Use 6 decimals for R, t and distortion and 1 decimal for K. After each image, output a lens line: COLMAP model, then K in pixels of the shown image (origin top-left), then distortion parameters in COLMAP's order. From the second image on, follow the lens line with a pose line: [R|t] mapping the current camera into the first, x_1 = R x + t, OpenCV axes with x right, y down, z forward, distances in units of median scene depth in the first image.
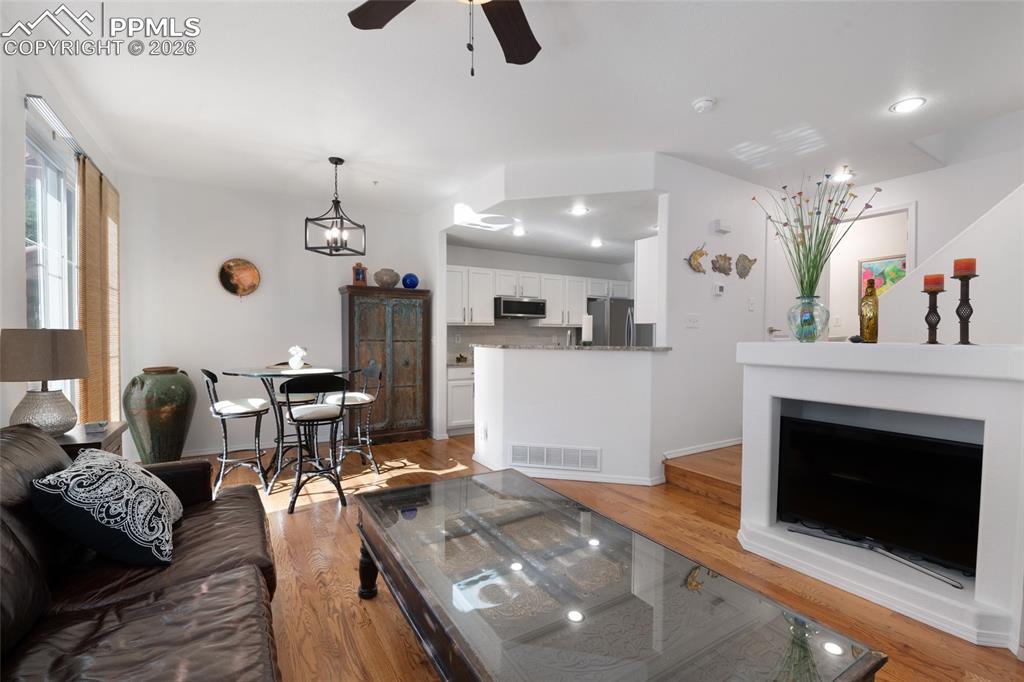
lens RADIAL K [[448.8, 0, 504.9], [0, 448.8, 343.1], [0, 0, 1]] dist [0.000504, -0.012845]
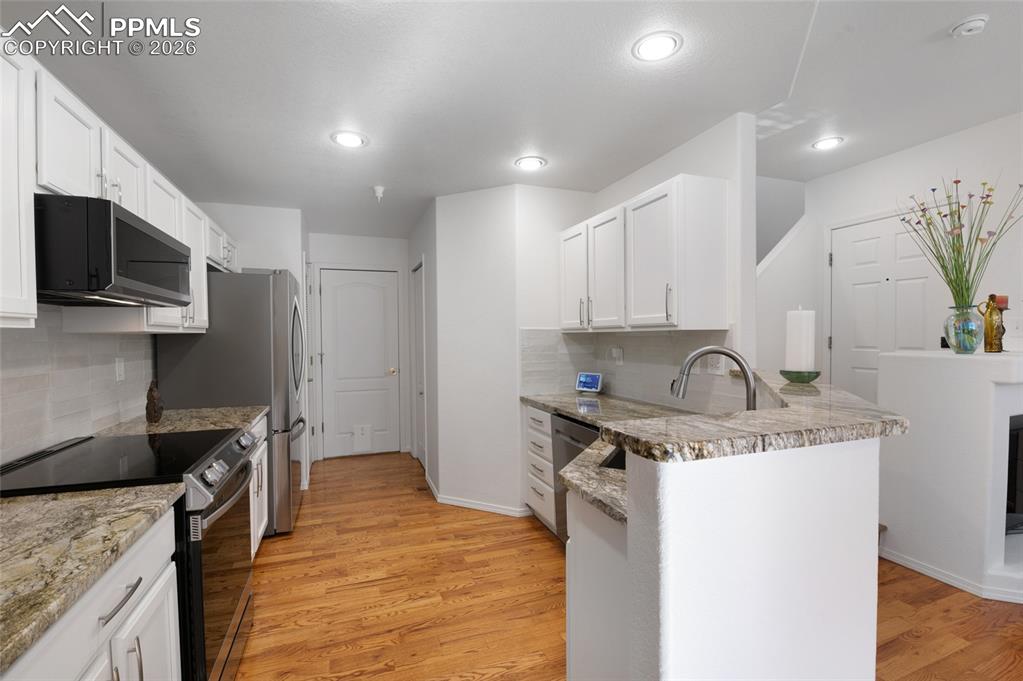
lens RADIAL K [[448.4, 0, 504.5], [0, 448.4, 342.6], [0, 0, 1]] dist [0.000504, -0.012845]
pose [[0.191184, -0.019599, 0.981359, -0.222927], [0.029879, 0.999454, 0.014139, -0.034896], [-0.981099, 0.026619, 0.191665, 0.903497]]
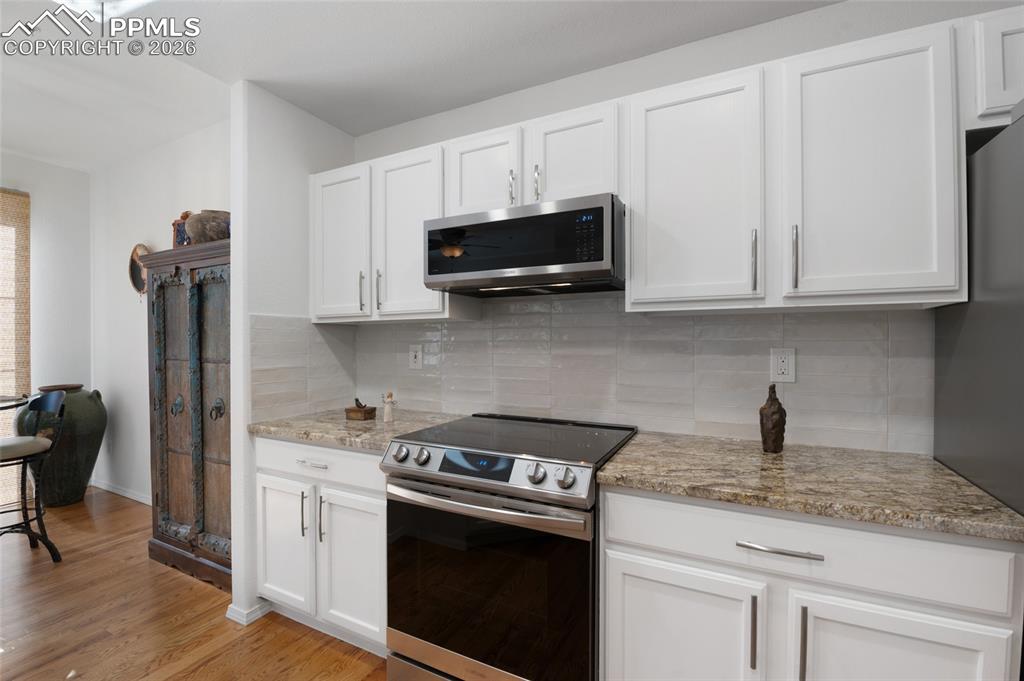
lens RADIAL K [[448.8, 0, 504.9], [0, 448.8, 342.6], [0, 0, 1]] dist [0.000504, -0.012845]
pose [[0.525024, -0.002849, -0.851083, 0.322809], [-0.013002, 0.999851, -0.011367, -0.022455], [0.850988, 0.017034, 0.524909, 1.047003]]
